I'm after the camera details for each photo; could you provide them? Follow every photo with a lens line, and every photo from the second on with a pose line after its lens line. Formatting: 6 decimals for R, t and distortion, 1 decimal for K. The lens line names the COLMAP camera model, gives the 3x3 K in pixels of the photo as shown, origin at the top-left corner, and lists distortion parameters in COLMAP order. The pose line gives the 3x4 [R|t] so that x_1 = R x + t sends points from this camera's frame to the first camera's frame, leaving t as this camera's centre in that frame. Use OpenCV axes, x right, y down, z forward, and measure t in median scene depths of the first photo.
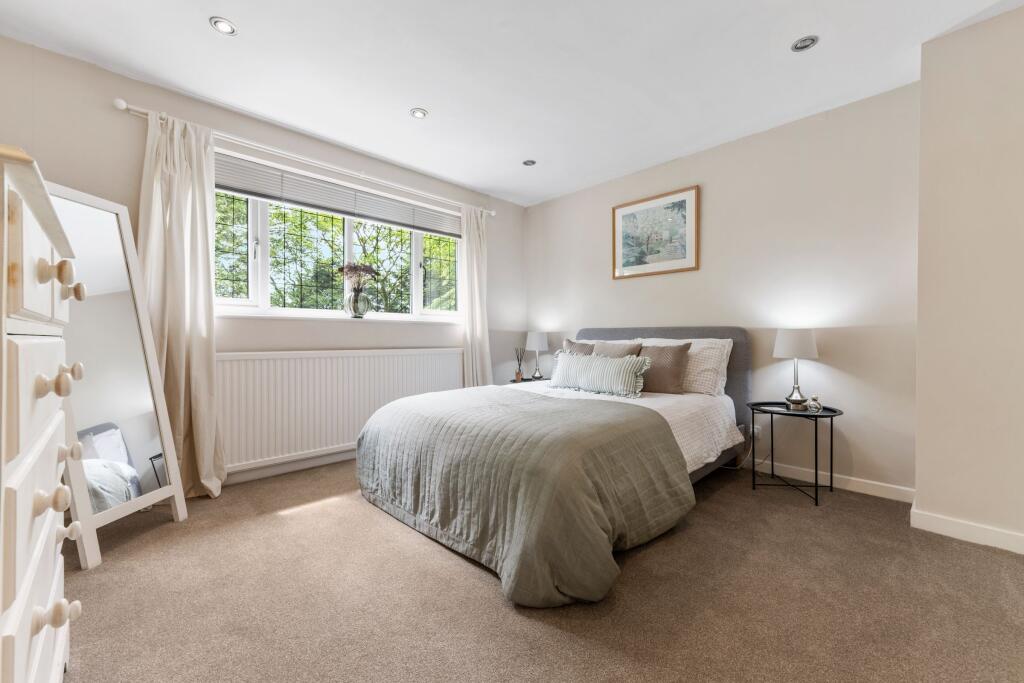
lens RADIAL K [[409.1, 0, 512.6], [0, 409.1, 340.0], [0, 0, 1]] dist [0.004484, -0.000011]
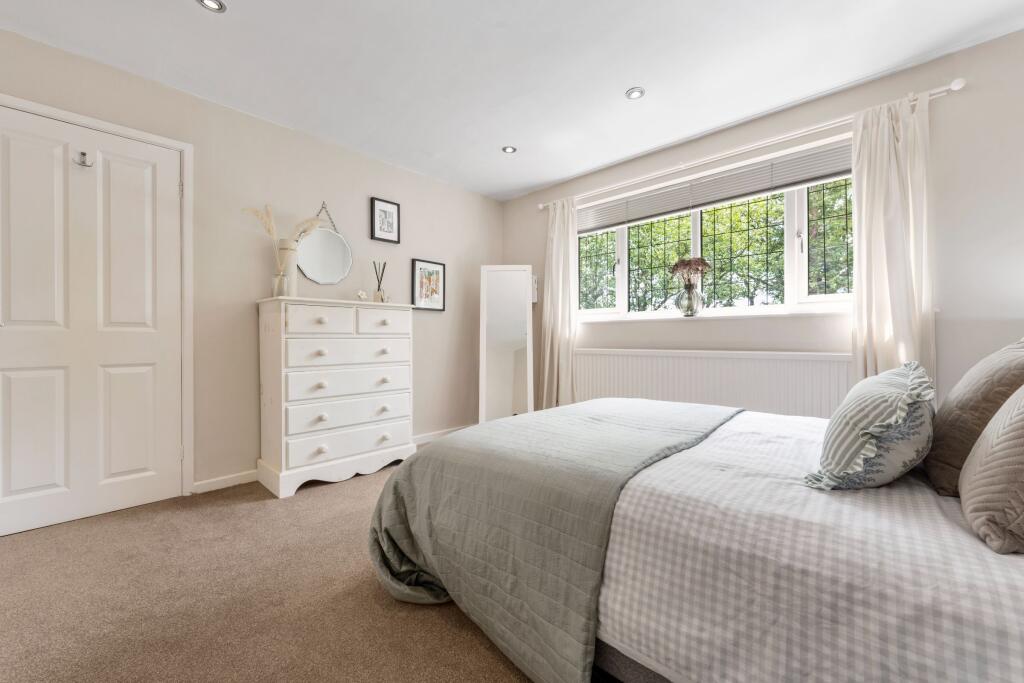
lens RADIAL K [[409.1, 0, 512.8], [0, 409.1, 339.5], [0, 0, 1]] dist [0.004484, -0.000011]
pose [[0.027653, 0.004003, -0.999610, 0.555881], [0.003746, 0.999985, 0.004108, -0.006202], [0.999611, -0.003858, 0.027638, 0.567861]]
